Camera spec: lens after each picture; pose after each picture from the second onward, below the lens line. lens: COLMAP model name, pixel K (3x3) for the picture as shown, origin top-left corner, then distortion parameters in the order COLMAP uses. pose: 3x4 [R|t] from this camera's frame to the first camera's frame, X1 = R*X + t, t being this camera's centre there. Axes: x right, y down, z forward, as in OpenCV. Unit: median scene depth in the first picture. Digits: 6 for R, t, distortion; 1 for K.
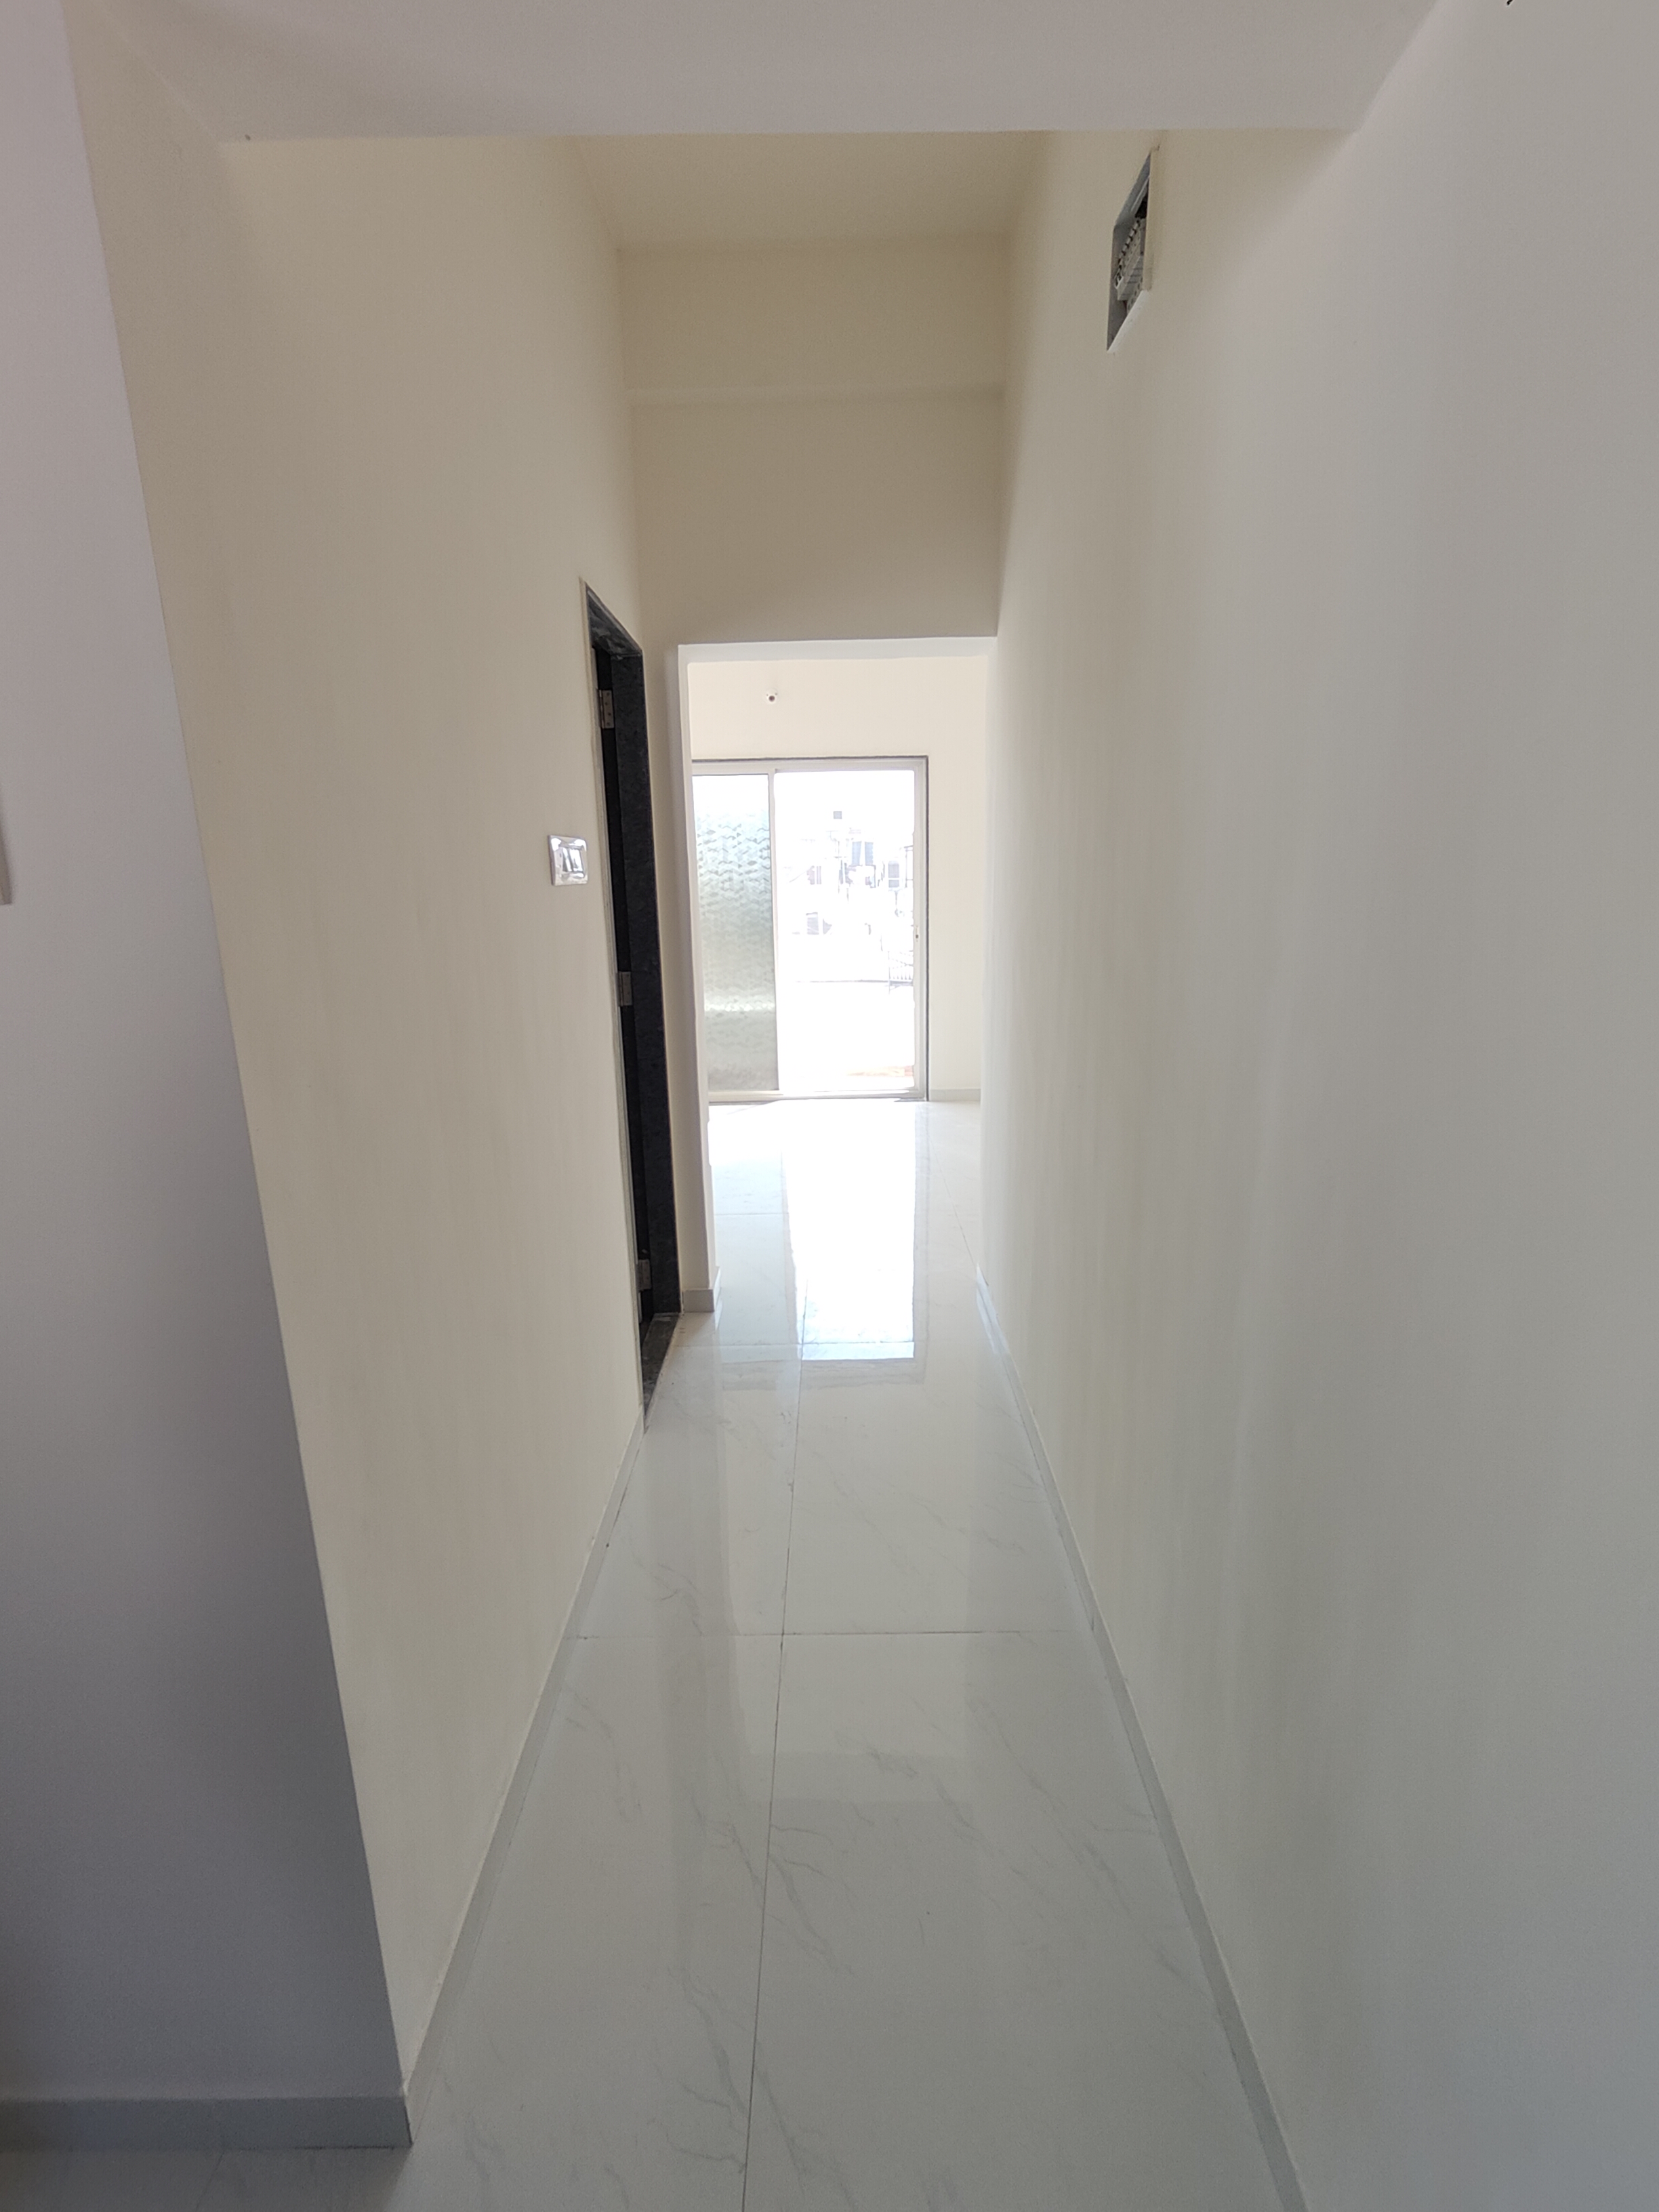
lens RADIAL K [[1013.4, 0, 835.5], [0, 1013.4, 1097.8], [0, 0, 1]] dist [-0.009982, 0.001291]
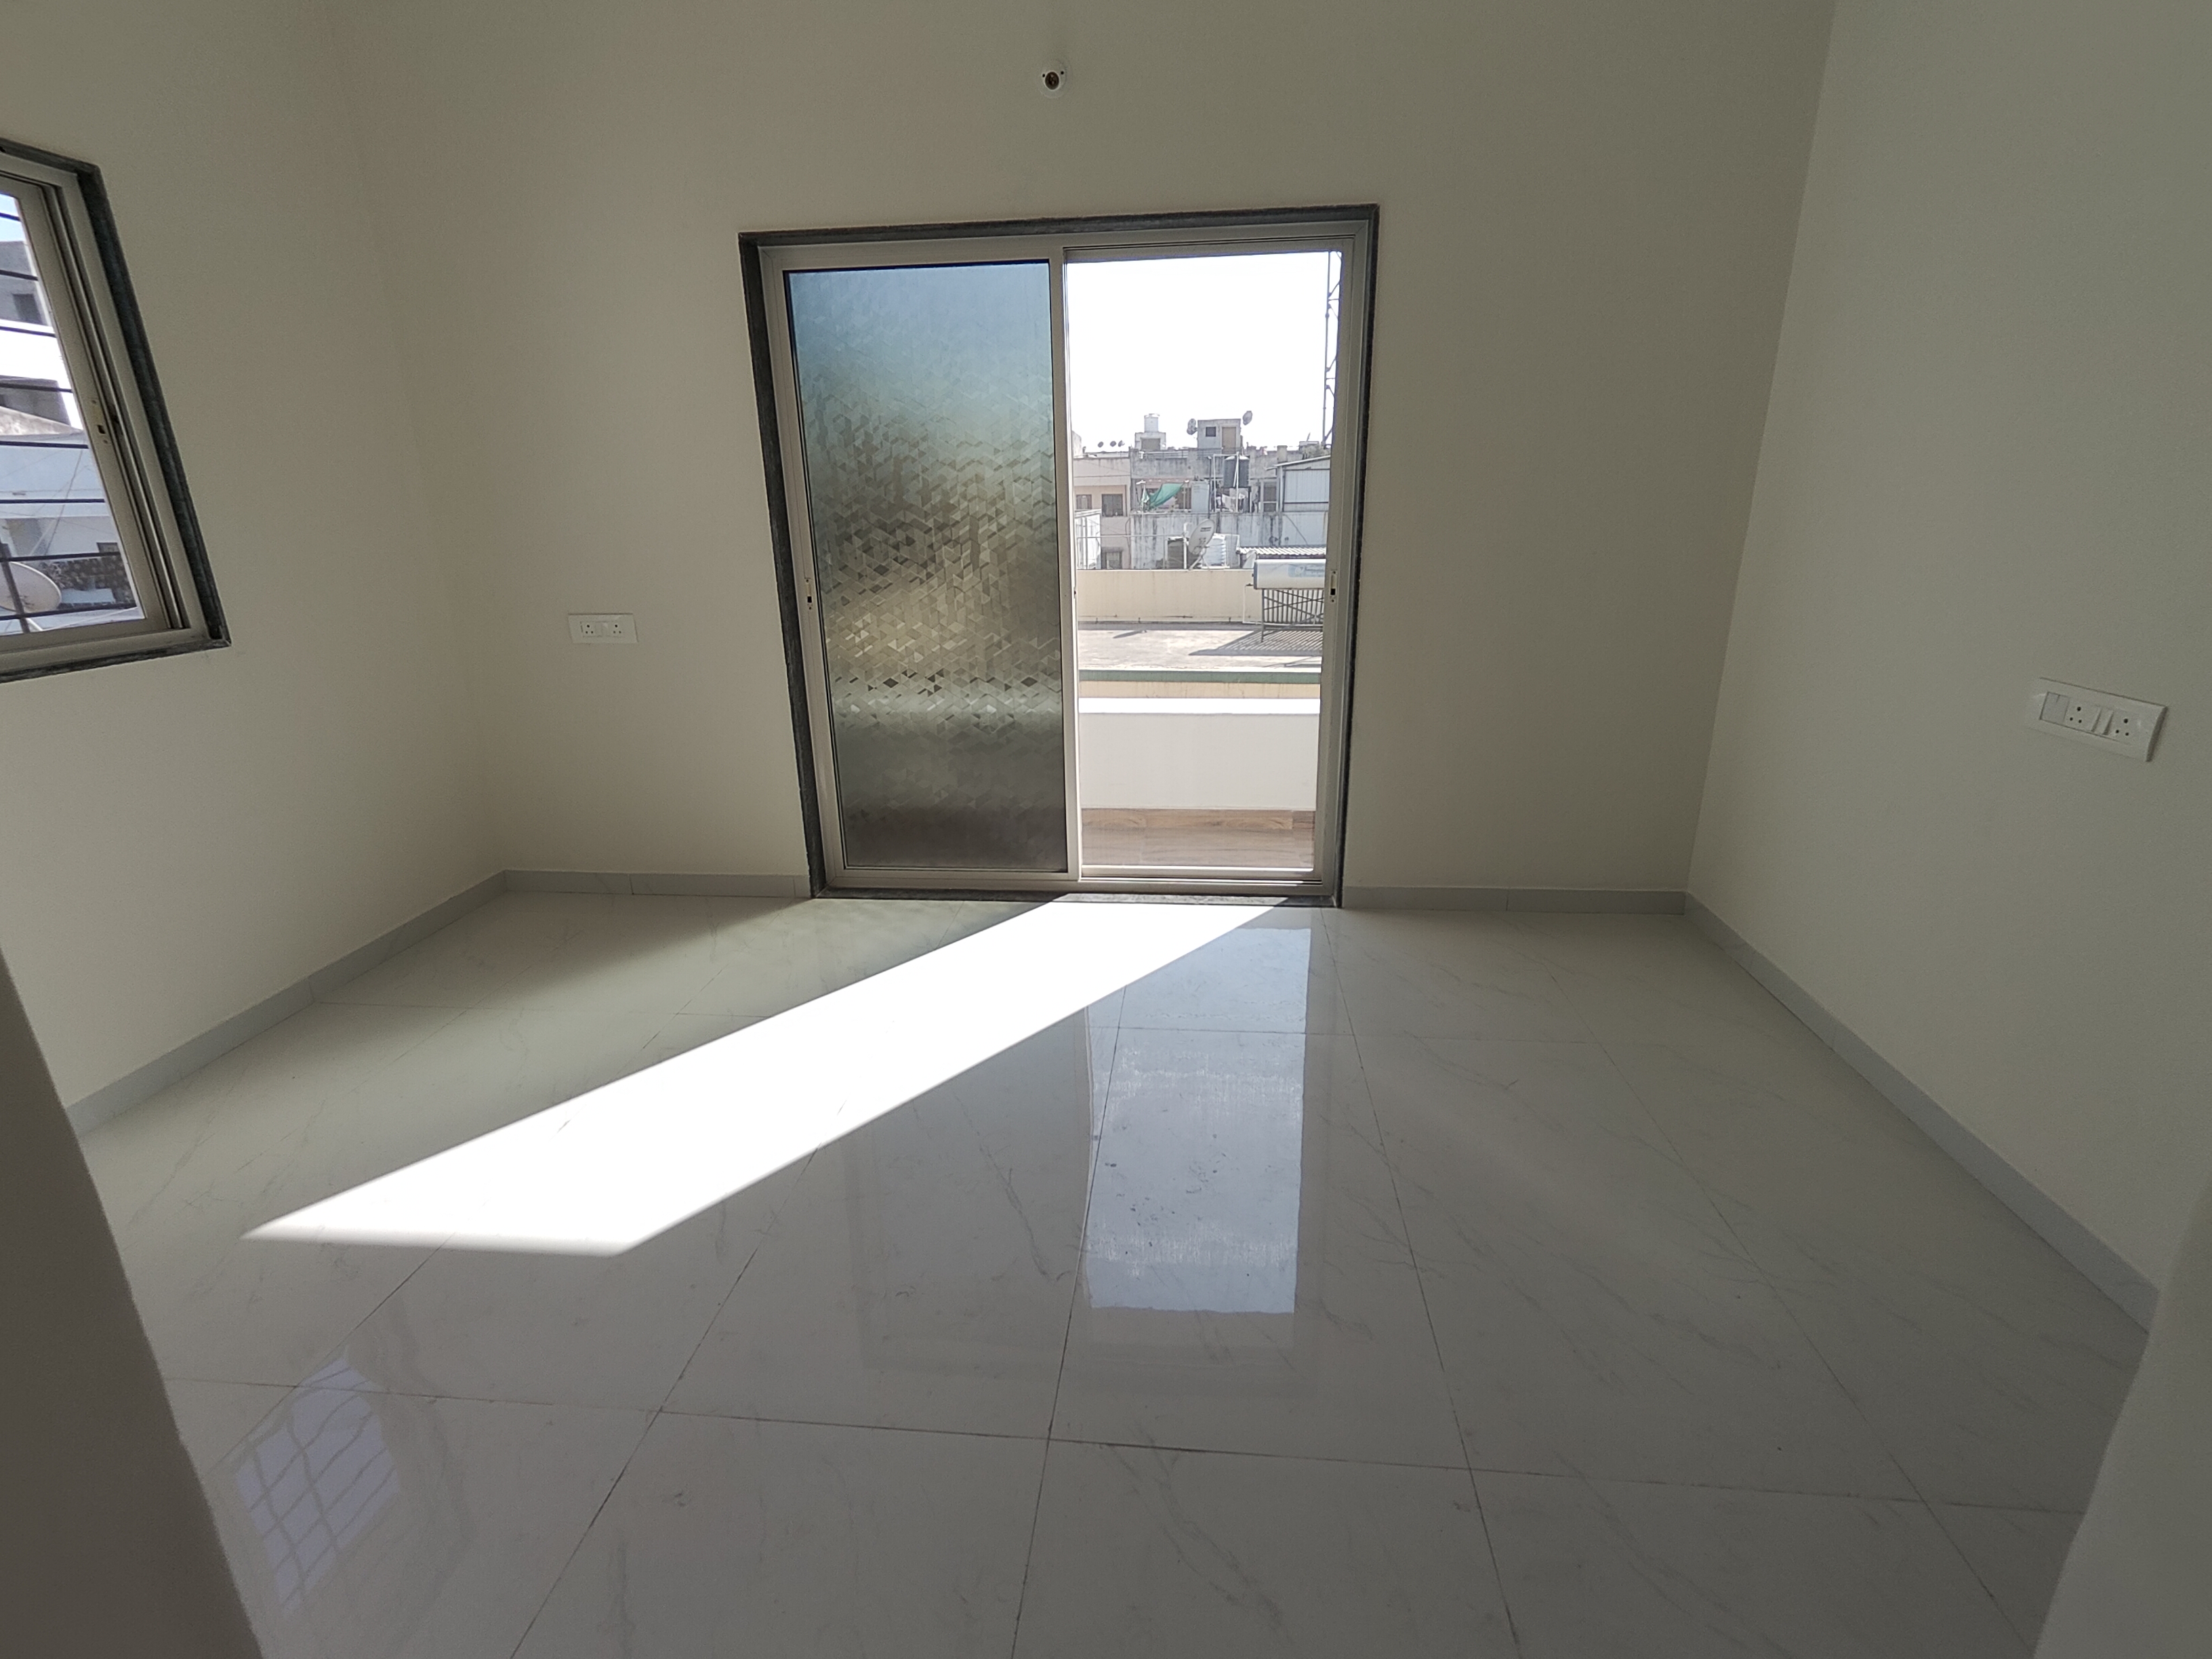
lens RADIAL K [[1013.4, 0, 1101.1], [0, 1013.4, 821.3], [0, 0, 1]] dist [-0.009982, 0.001291]
pose [[0.994981, 0.033713, -0.094219, 0.015198], [-0.024997, 0.995426, 0.092203, -0.087141], [0.096896, -0.089385, 0.991273, 0.462339]]
